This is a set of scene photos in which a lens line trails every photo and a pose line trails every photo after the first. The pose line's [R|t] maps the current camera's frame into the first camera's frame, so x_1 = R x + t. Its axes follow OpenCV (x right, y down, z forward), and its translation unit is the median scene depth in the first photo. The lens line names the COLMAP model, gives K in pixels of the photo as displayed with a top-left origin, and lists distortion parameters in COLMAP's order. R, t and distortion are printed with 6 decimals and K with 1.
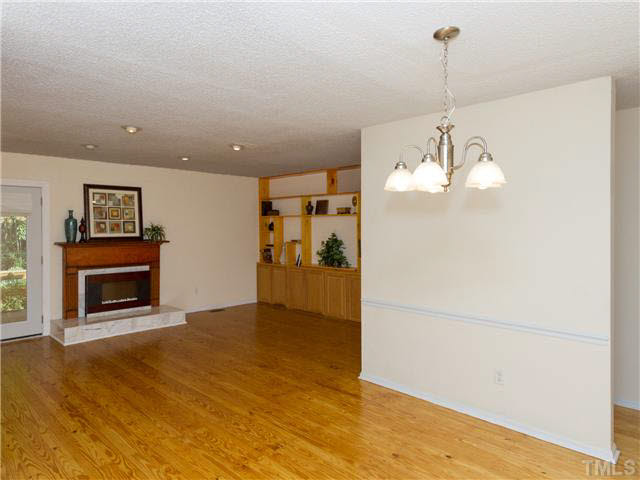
lens RADIAL K [[427.3, 0, 310.8], [0, 427.3, 229.2], [0, 0, 1]] dist [0.004025, 0.000283]
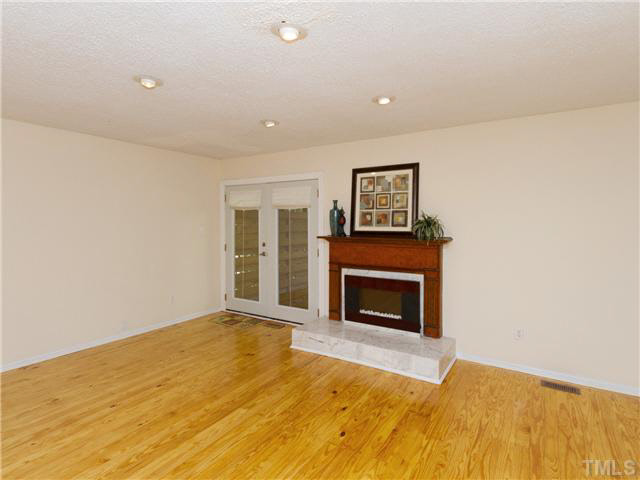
lens RADIAL K [[348.6, 0, 312.9], [0, 348.6, 221.2], [0, 0, 1]] dist [0.000613, 0.000527]
pose [[0.213397, 0.001231, -0.976965, 0.137105], [-0.006098, 0.999981, -0.000072, 0.000538], [0.976947, 0.005972, 0.213401, 0.737431]]
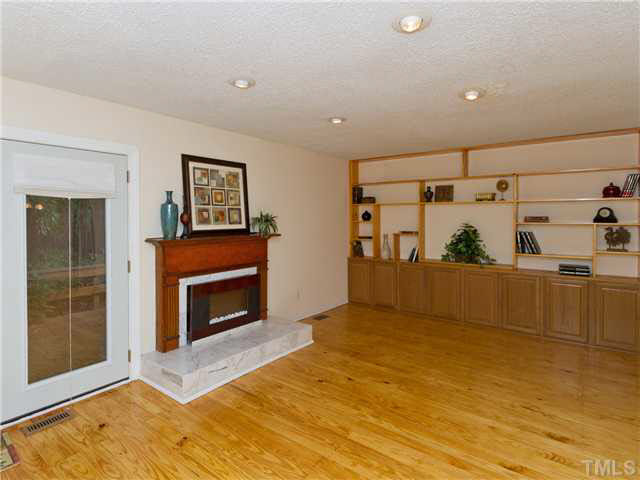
lens RADIAL K [[348.6, 0, 312.9], [0, 348.6, 221.2], [0, 0, 1]] dist [0.000613, 0.000527]
pose [[0.989928, -0.001256, 0.141565, -0.383062], [0.000444, 0.999983, 0.005765, 0.000543], [-0.141570, -0.005644, 0.989912, 0.388766]]
